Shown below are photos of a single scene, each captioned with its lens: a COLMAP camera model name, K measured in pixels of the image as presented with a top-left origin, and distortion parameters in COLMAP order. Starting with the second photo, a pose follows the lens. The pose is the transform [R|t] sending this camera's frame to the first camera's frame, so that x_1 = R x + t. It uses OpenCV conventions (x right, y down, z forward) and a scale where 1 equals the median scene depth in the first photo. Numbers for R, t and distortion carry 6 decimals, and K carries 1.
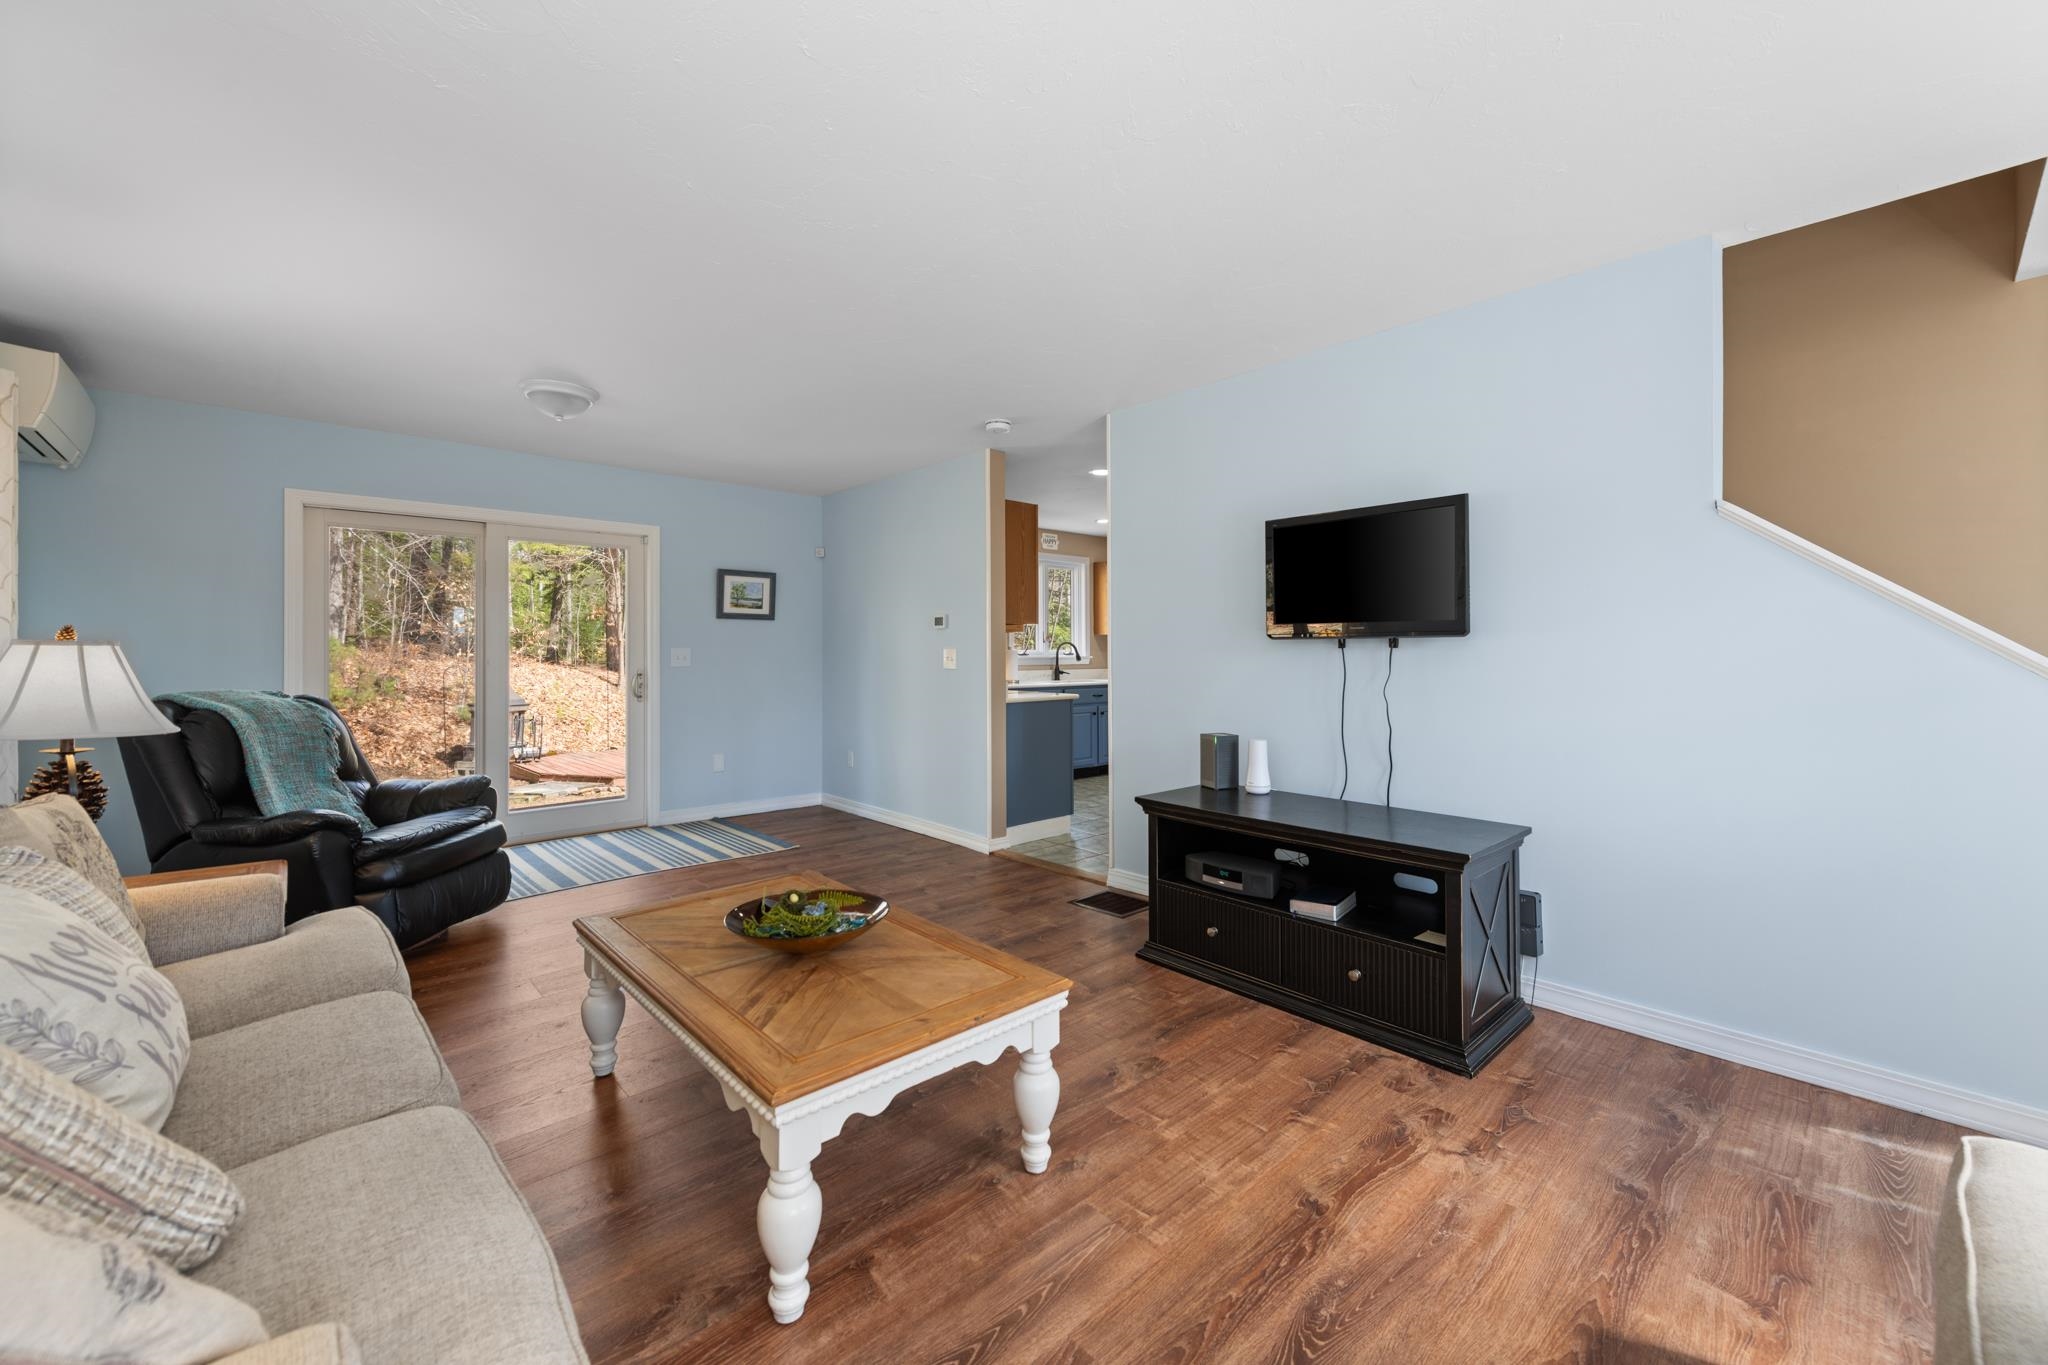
lens RADIAL K [[805.9, 0, 1030.7], [0, 805.9, 651.7], [0, 0, 1]] dist [0.019093, -0.006722]
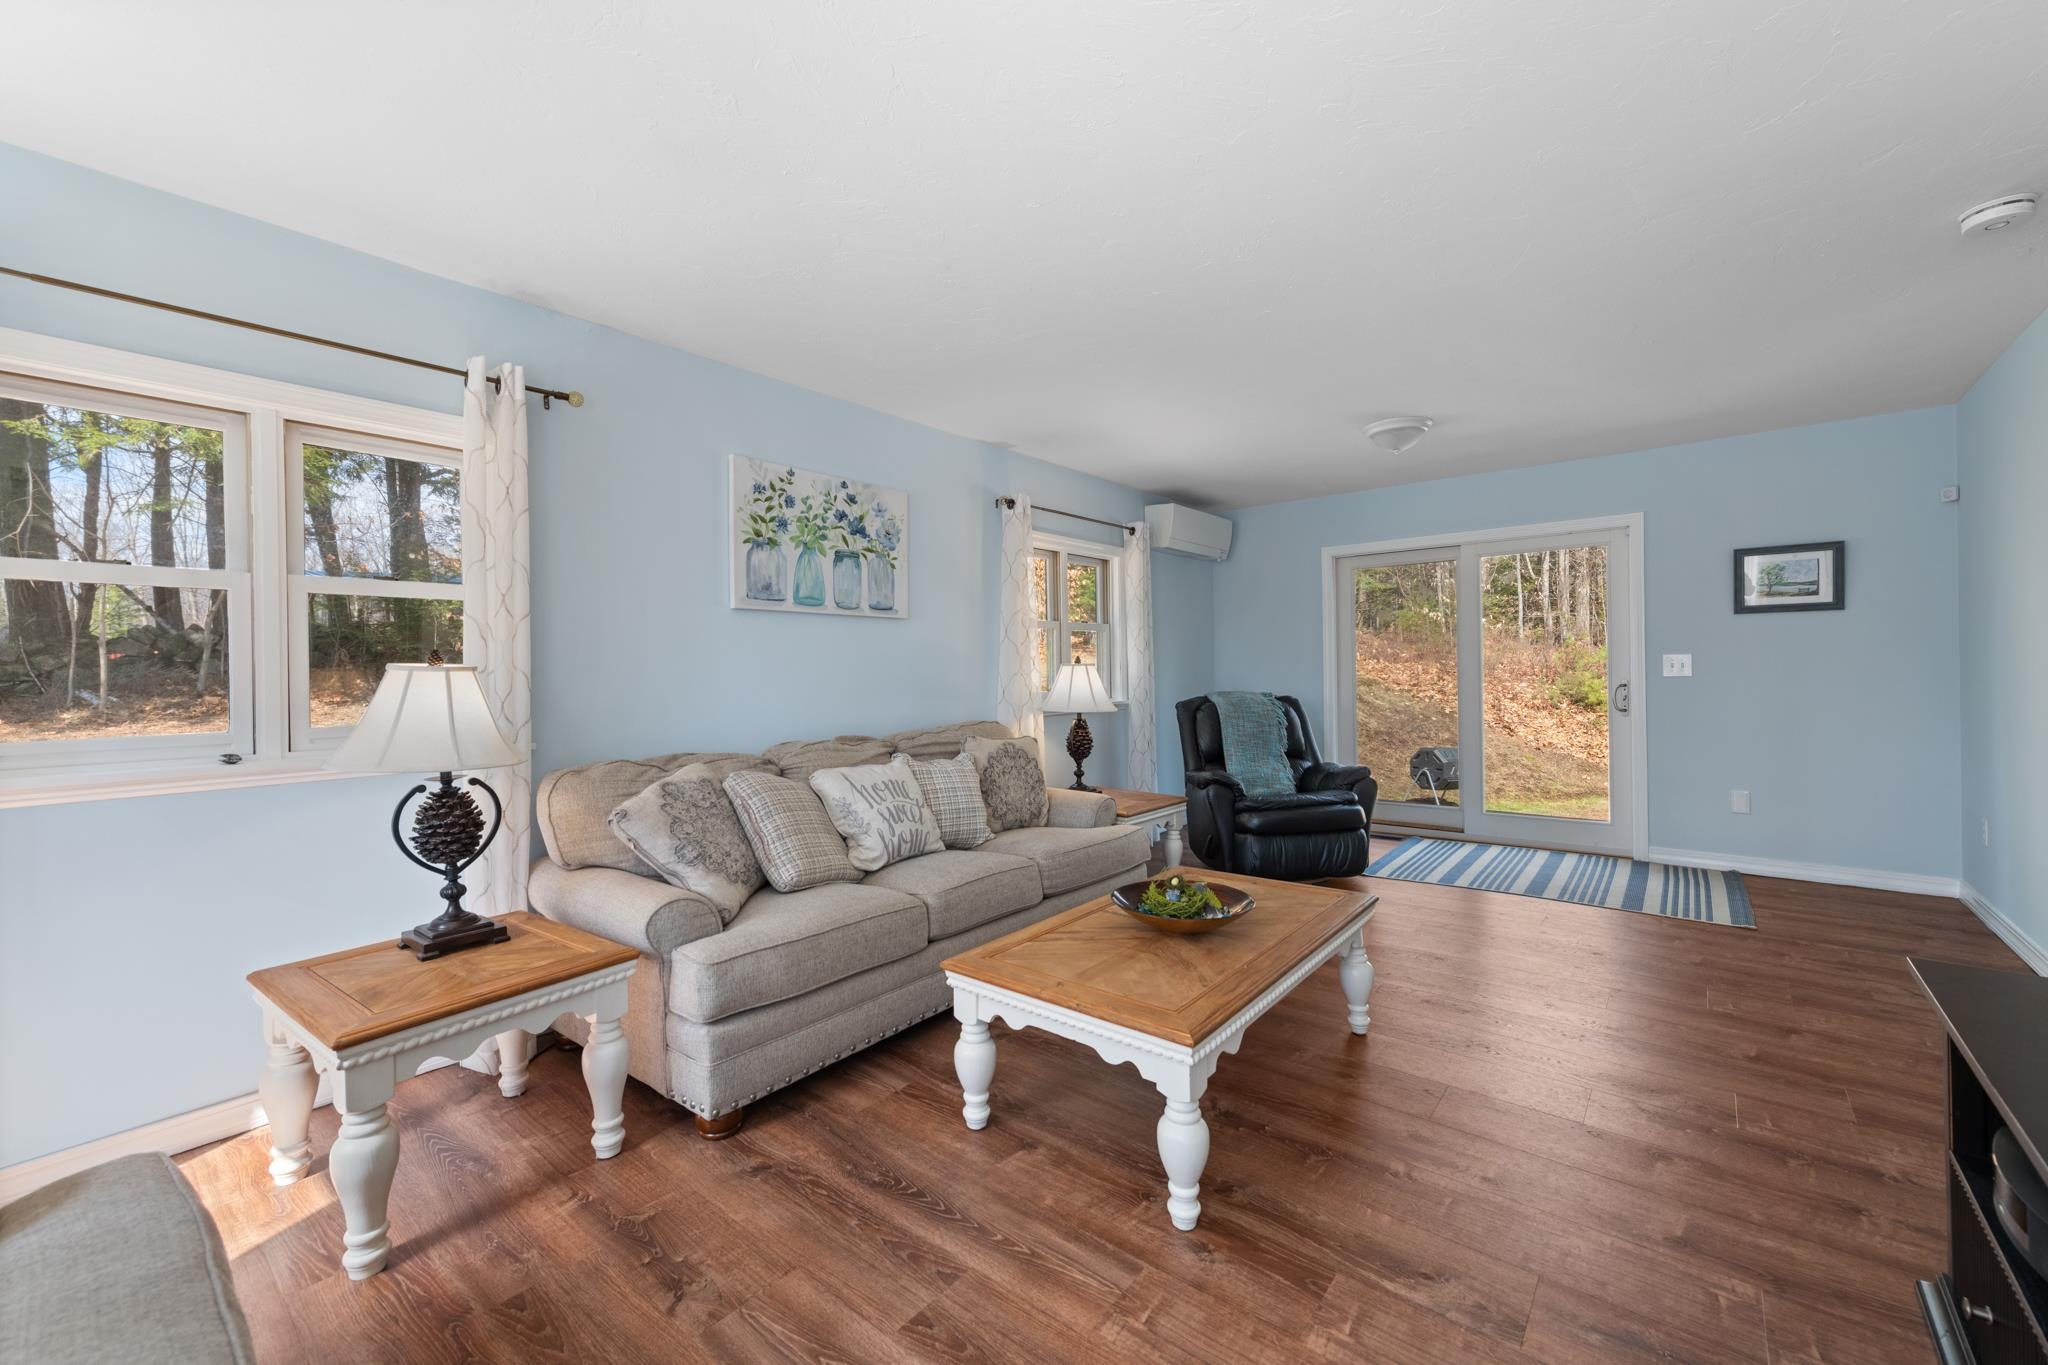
lens RADIAL K [[805.9, 0, 1033.1], [0, 805.9, 674.8], [0, 0, 1]] dist [0.019093, -0.006722]
pose [[0.143001, 0.002507, -0.989719, 0.437903], [0.018554, 0.999814, 0.005214, 0.000518], [0.989549, -0.019109, 0.142928, 0.345222]]
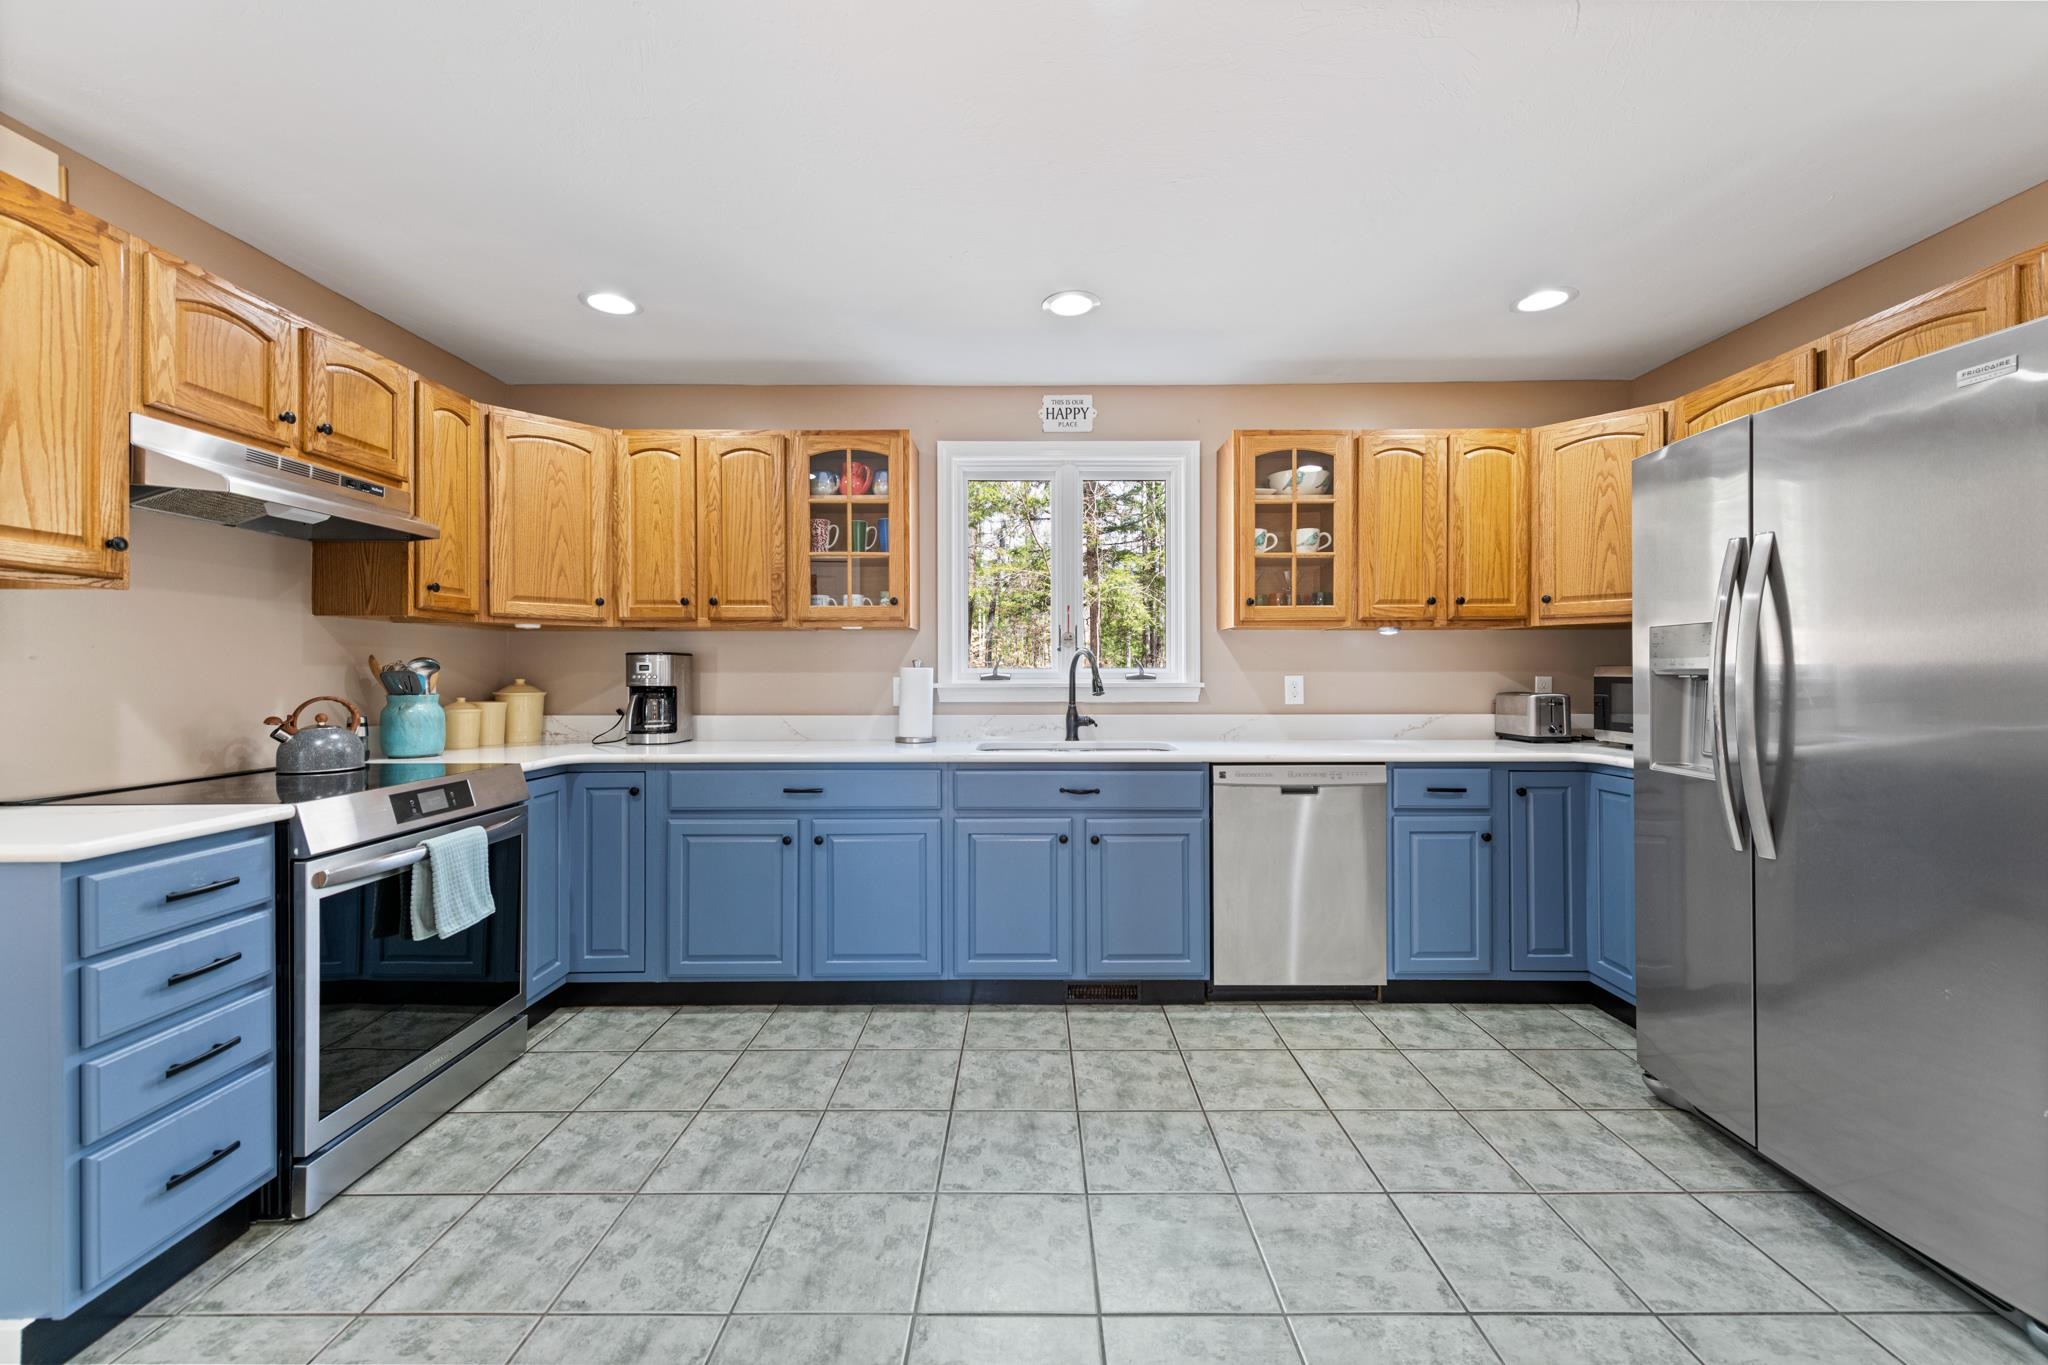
lens RADIAL K [[805.9, 0, 1031.6], [0, 805.9, 676.4], [0, 0, 1]] dist [0.019093, -0.006722]
pose [[0.740333, 0.003091, -0.672233, 0.617344], [0.000910, 0.999984, 0.005601, -0.000860], [0.672240, -0.004758, 0.740318, 1.396297]]
